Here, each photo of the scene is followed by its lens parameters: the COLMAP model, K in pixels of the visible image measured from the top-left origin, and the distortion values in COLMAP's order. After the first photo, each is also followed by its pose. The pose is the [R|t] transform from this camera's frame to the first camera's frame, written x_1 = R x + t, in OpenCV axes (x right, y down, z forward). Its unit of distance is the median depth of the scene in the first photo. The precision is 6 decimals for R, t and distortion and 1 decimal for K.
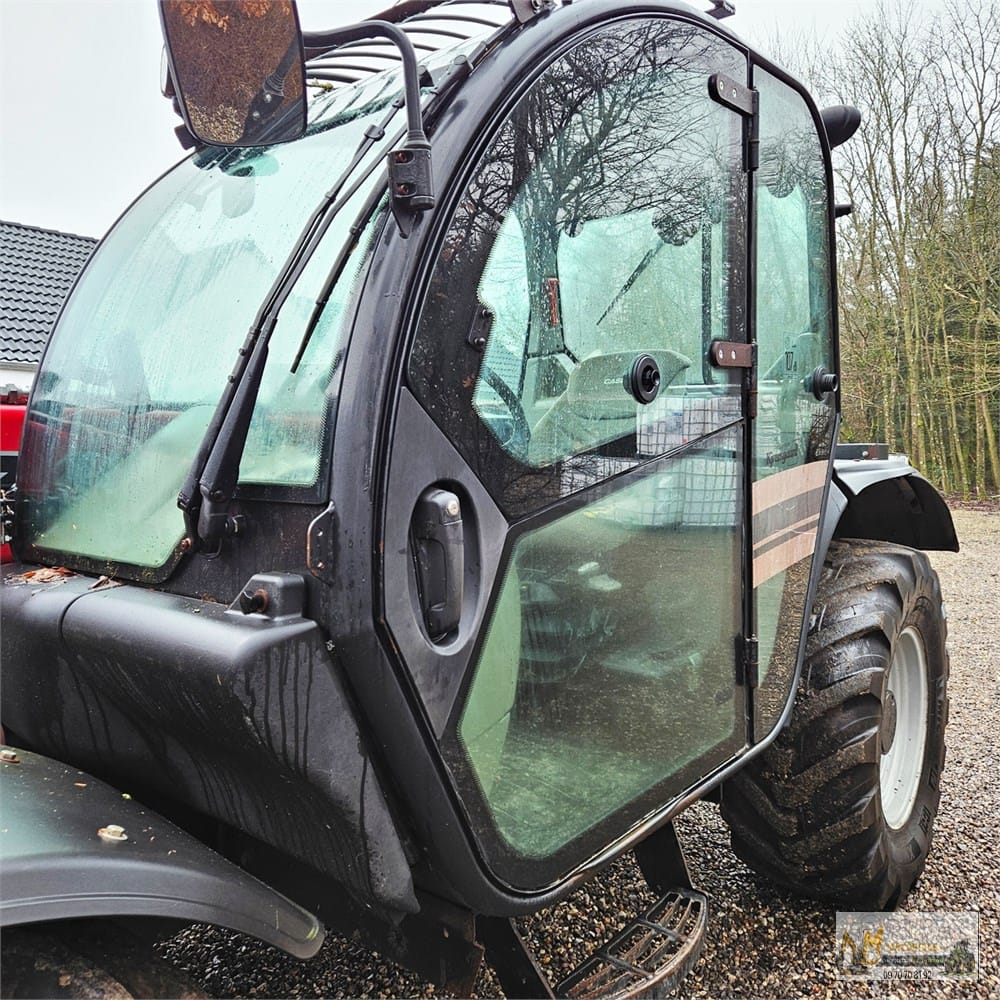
lens RADIAL K [[889.0, 0, 493.4], [0, 889.0, 511.4], [0, 0, 1]] dist [0.085510, -0.082596]
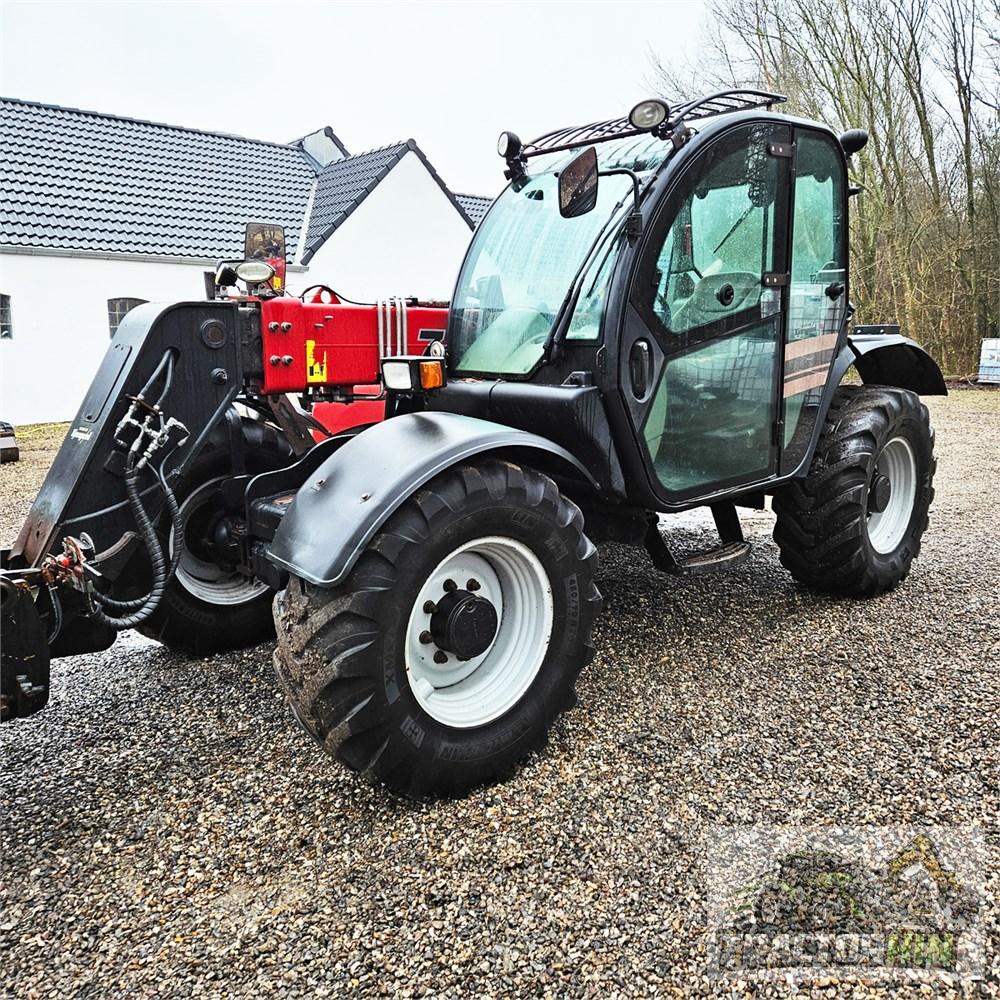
lens RADIAL K [[889.0, 0, 493.4], [0, 889.0, 511.4], [0, 0, 1]] dist [0.085510, -0.082596]
pose [[0.990240, 0.025583, -0.137005, -0.073960], [-0.008906, 0.992615, 0.120983, 0.104920], [0.139088, -0.118582, 0.983155, -1.138281]]
